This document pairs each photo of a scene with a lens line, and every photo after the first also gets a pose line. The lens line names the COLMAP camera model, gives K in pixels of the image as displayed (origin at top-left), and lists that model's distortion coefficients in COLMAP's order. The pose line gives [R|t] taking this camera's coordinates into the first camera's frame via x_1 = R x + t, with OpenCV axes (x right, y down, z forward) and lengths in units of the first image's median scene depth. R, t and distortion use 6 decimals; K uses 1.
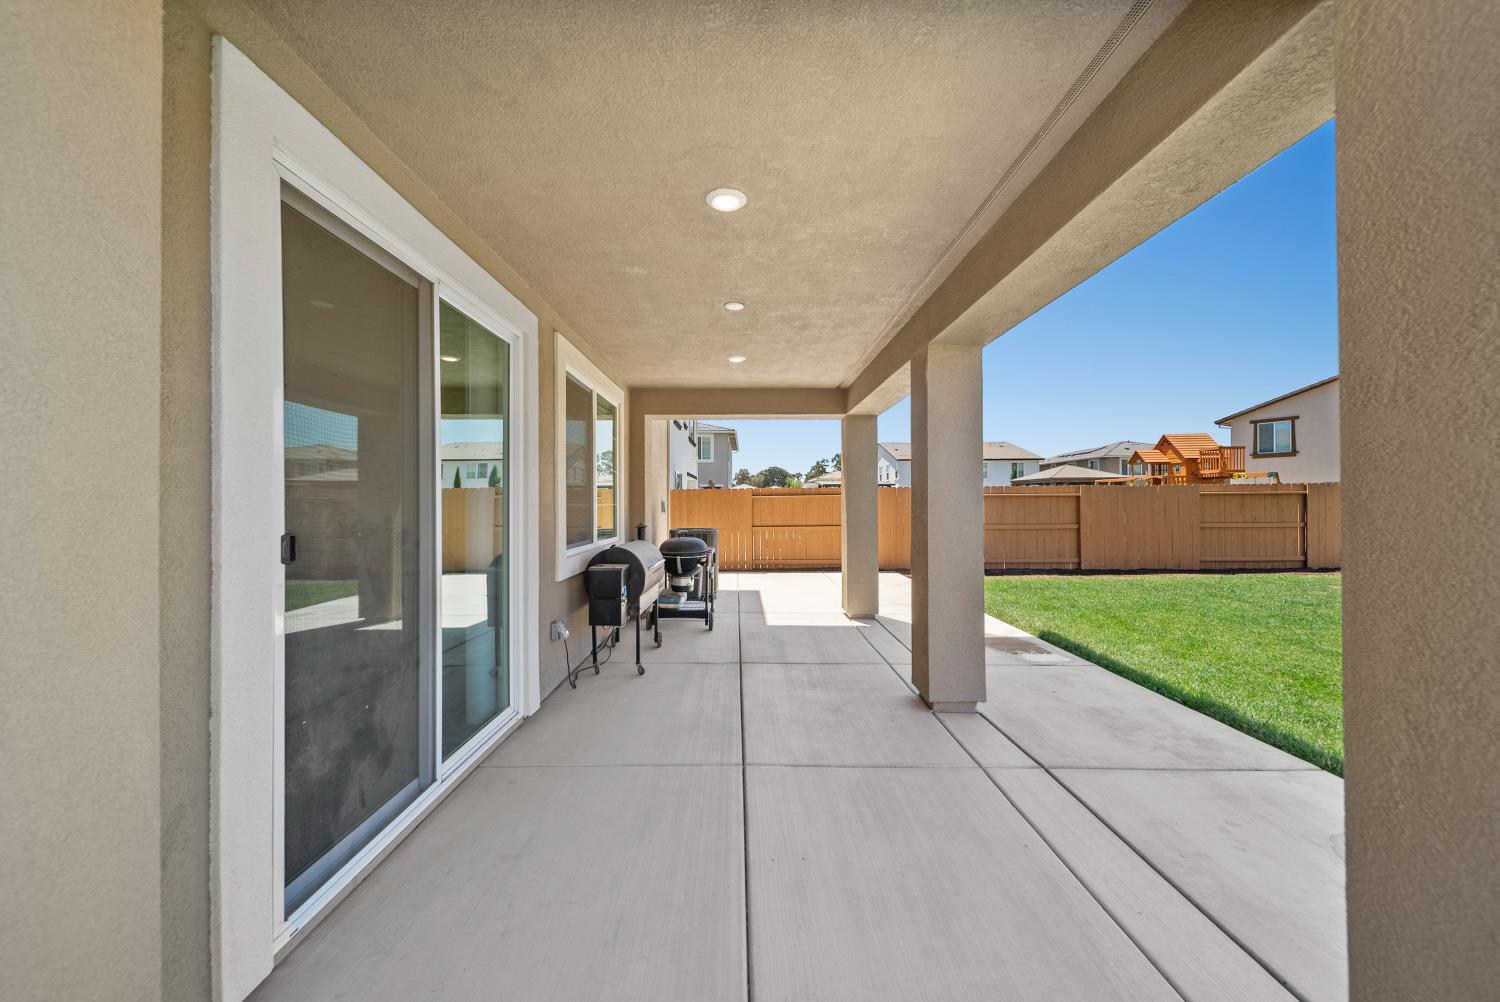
lens RADIAL K [[540.1, 0, 745.4], [0, 540.1, 500.2], [0, 0, 1]] dist [-0.002354, -0.000121]
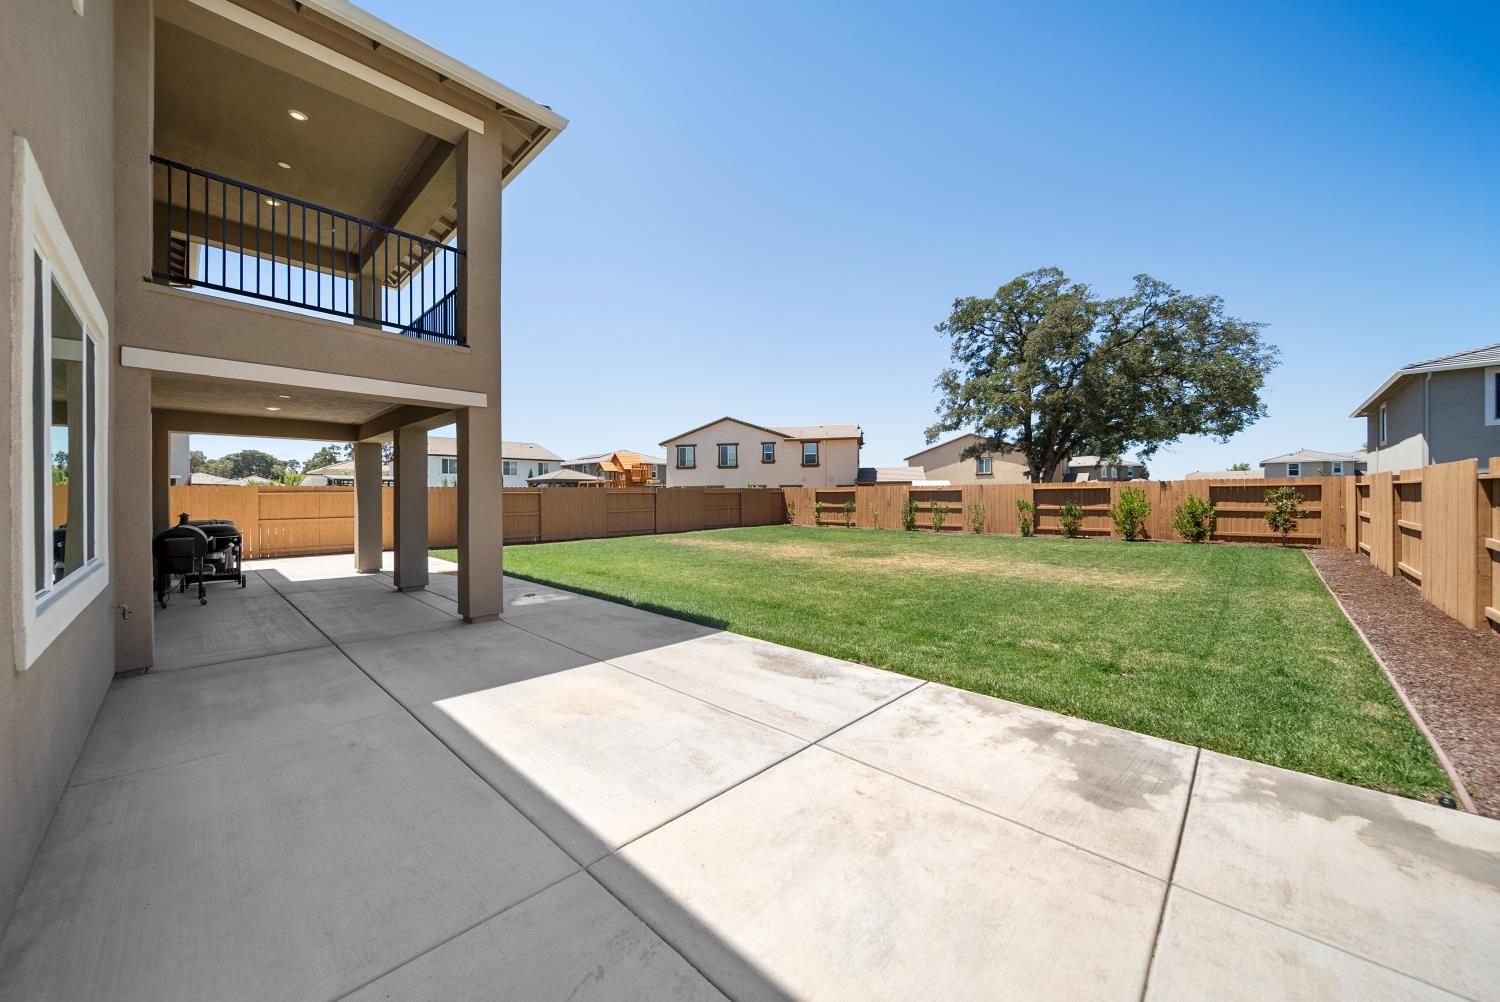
lens RADIAL K [[540.1, 0, 745.2], [0, 540.1, 496.6], [0, 0, 1]] dist [-0.002354, -0.000121]
pose [[0.698366, 0.000659, 0.715740, -0.041035], [-0.002718, 0.999995, 0.001731, -0.002012], [-0.715735, -0.003154, 0.698364, -0.248040]]
